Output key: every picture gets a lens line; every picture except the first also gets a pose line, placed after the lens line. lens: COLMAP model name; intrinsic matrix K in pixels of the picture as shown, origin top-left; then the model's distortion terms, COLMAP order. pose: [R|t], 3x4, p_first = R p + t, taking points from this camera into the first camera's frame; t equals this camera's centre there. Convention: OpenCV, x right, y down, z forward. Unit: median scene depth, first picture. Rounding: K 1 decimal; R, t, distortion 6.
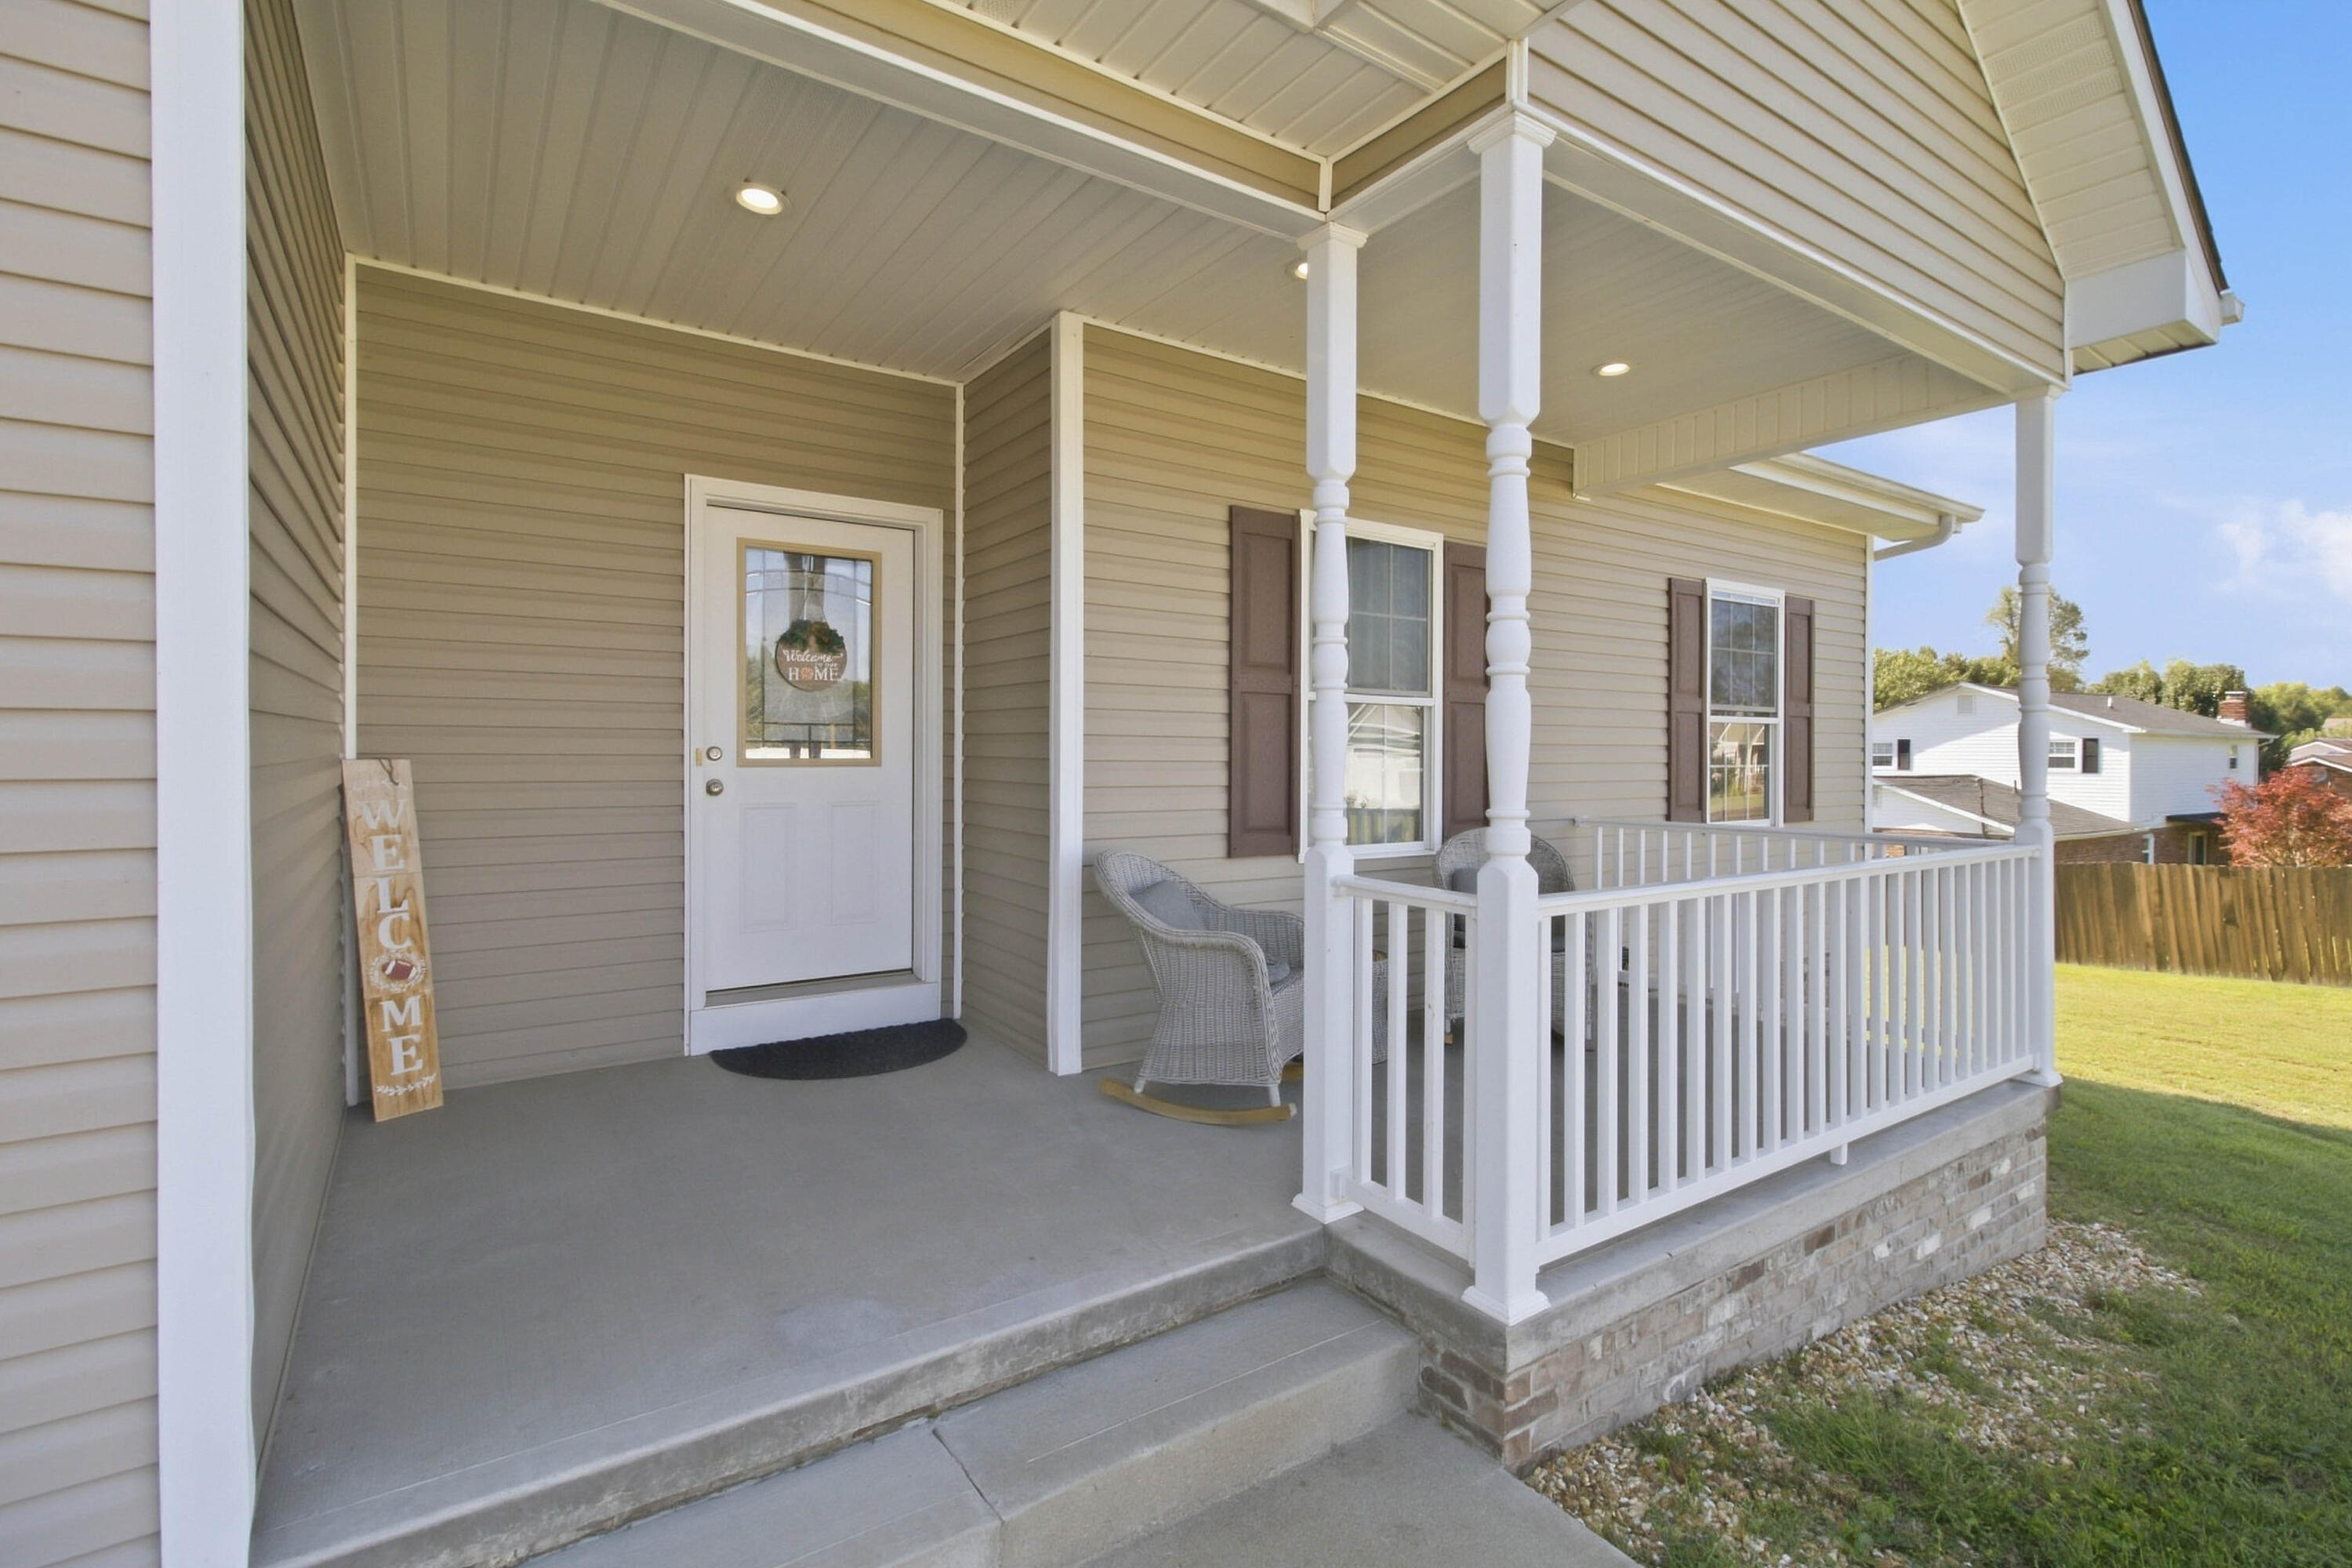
lens RADIAL K [[1089.2, 0, 1176.1], [0, 1089.2, 766.5], [0, 0, 1]] dist [-0.000053, -0.000009]
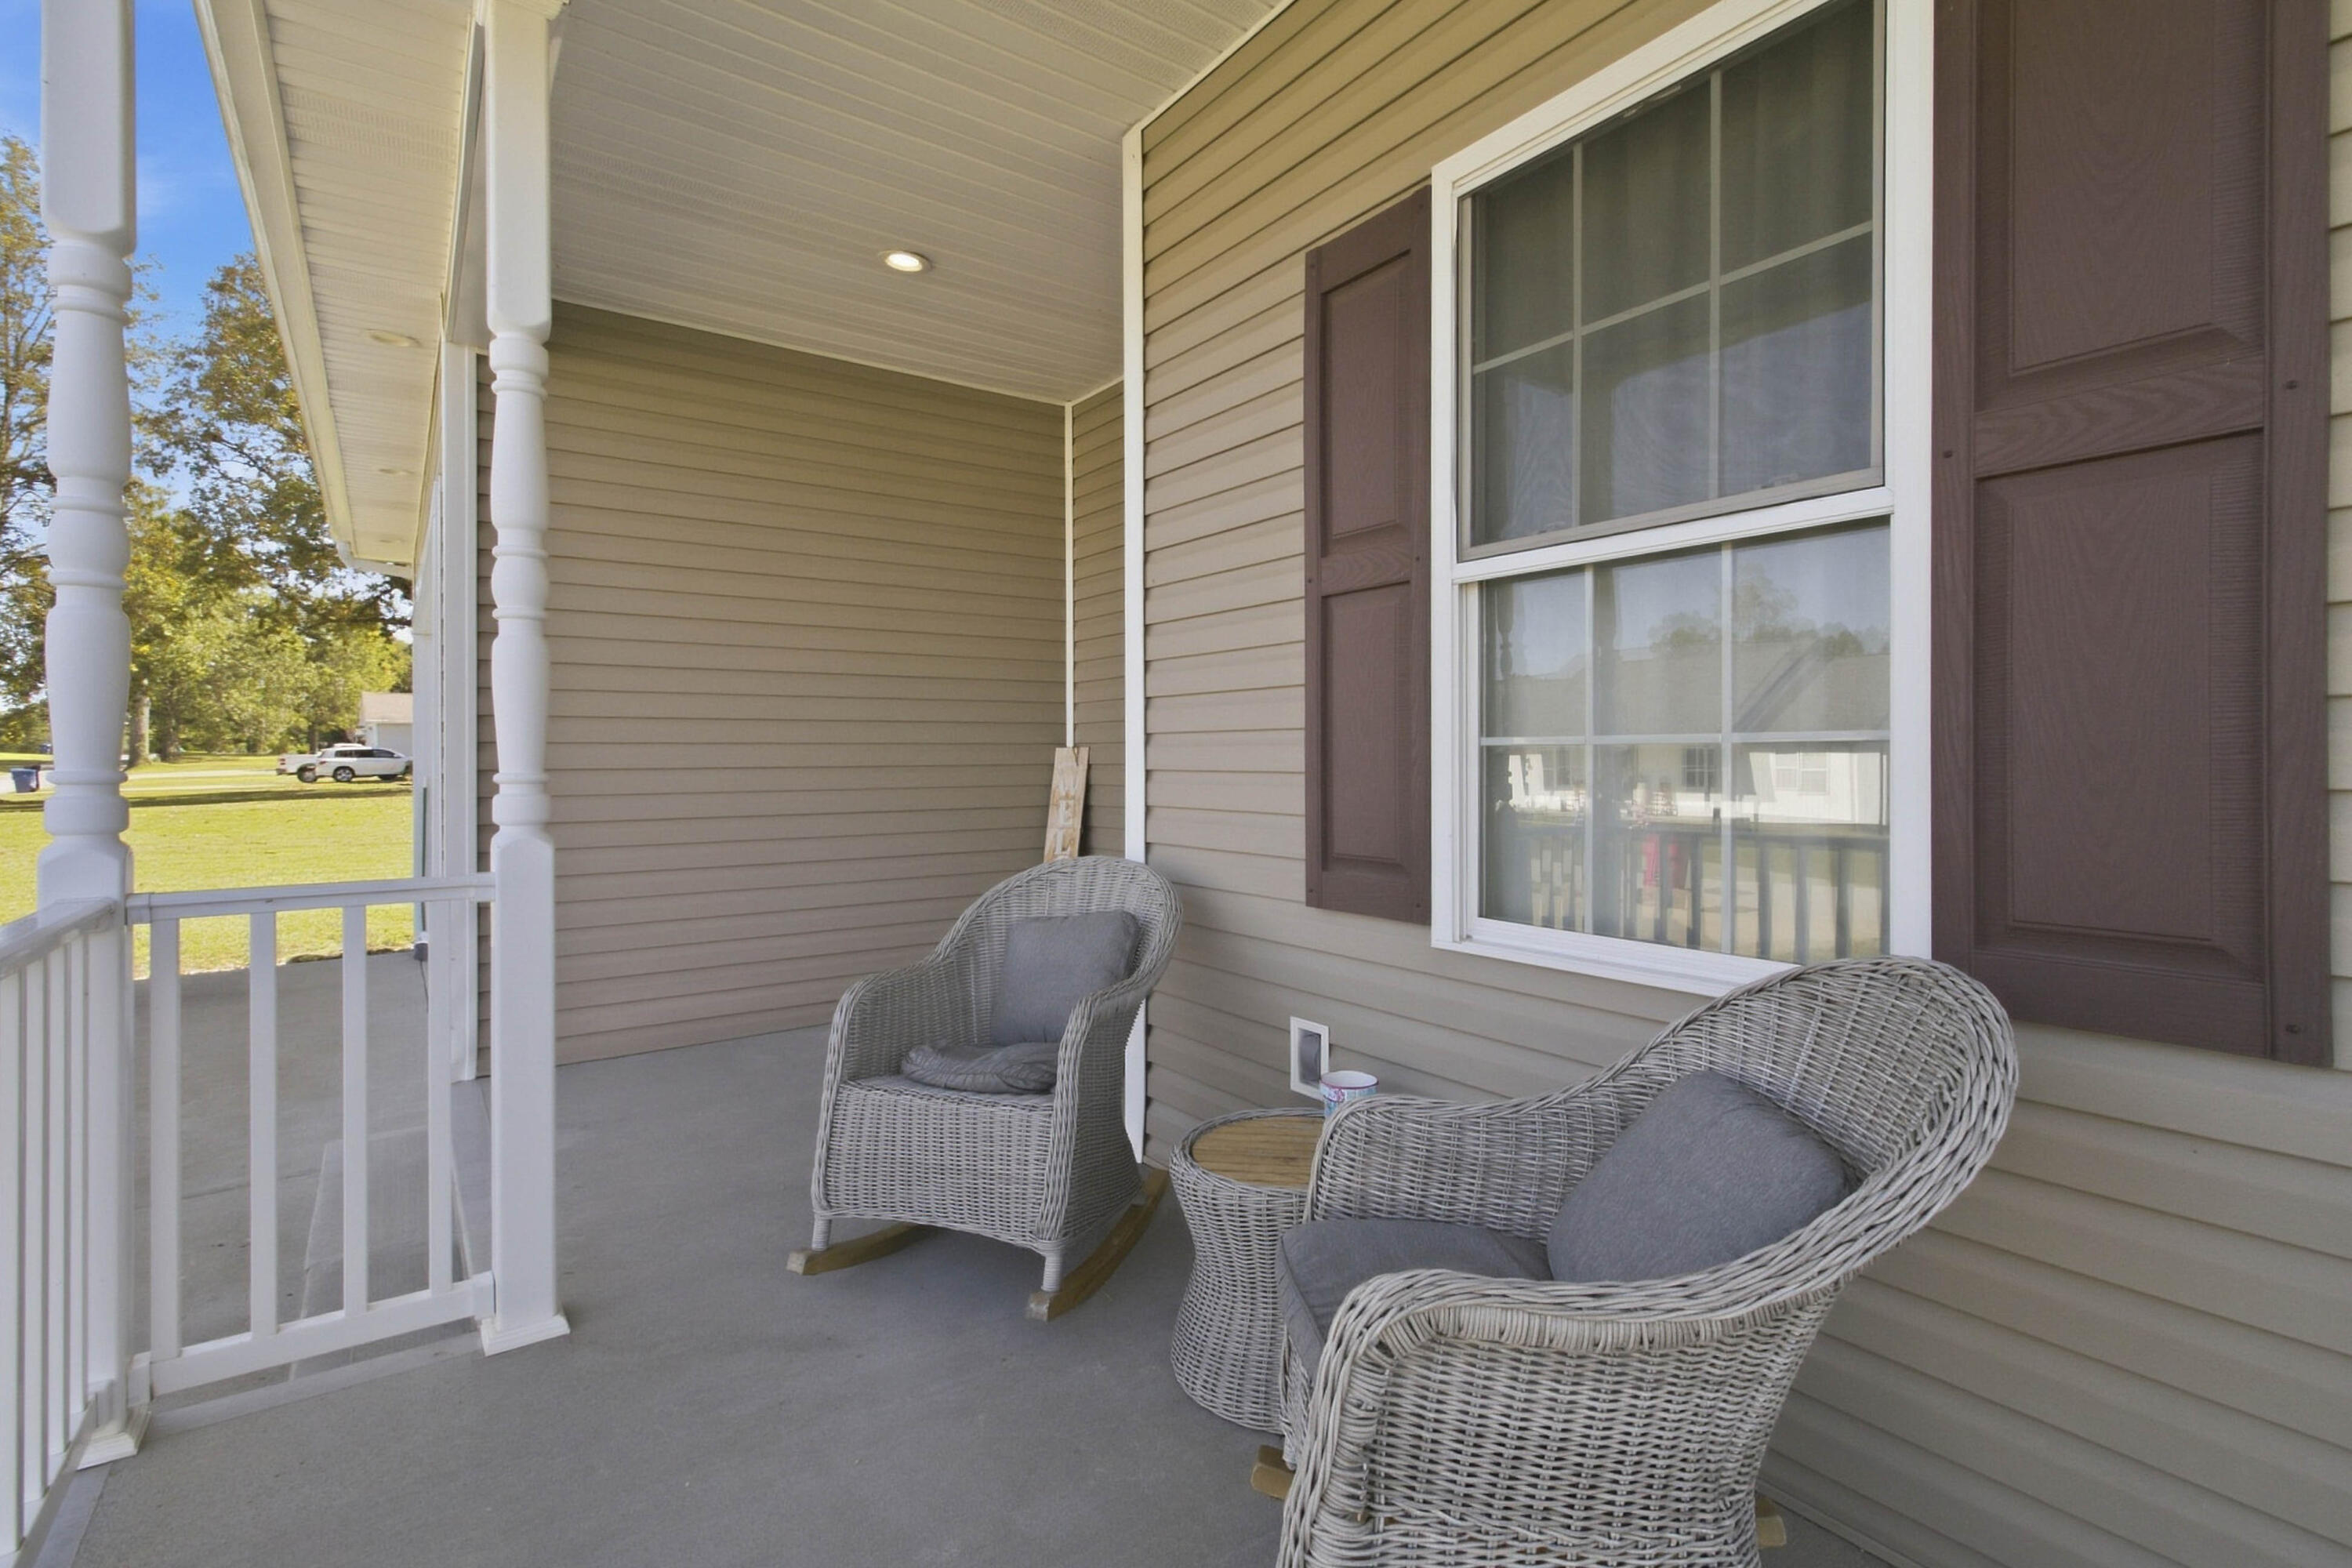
lens RADIAL K [[1089.2, 0, 1176.1], [0, 1089.2, 766.5], [0, 0, 1]] dist [-0.000053, -0.000009]
pose [[0.024866, 0.000146, -0.999691, 0.592260], [-0.003508, 0.999994, 0.000058, 0.014975], [0.999685, 0.003506, 0.024866, 0.924947]]
